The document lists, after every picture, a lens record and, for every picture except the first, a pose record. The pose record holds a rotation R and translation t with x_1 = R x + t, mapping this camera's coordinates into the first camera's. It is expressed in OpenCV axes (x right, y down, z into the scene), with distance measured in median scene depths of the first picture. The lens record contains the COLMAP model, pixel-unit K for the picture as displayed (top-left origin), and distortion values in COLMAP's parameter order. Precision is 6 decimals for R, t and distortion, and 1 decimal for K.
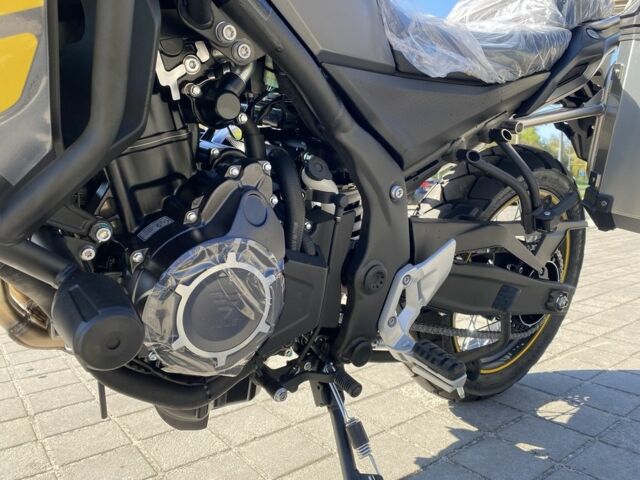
lens RADIAL K [[494.7, 0, 320.0], [0, 494.7, 240.0], [0, 0, 1]] dist [0.004765, 0.000024]
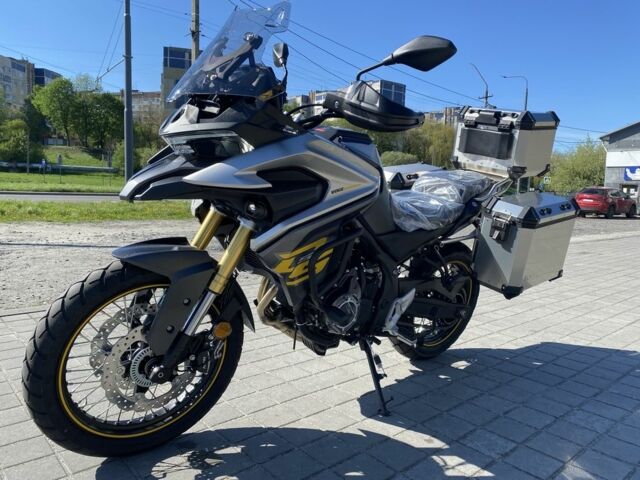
lens RADIAL K [[494.7, 0, 320.0], [0, 494.7, 240.0], [0, 0, 1]] dist [0.004765, 0.000024]
pose [[0.996883, 0.040297, 0.067825, -0.371513], [-0.040512, 0.999177, 0.001796, -0.216991], [-0.067697, -0.004538, 0.997696, -1.400926]]
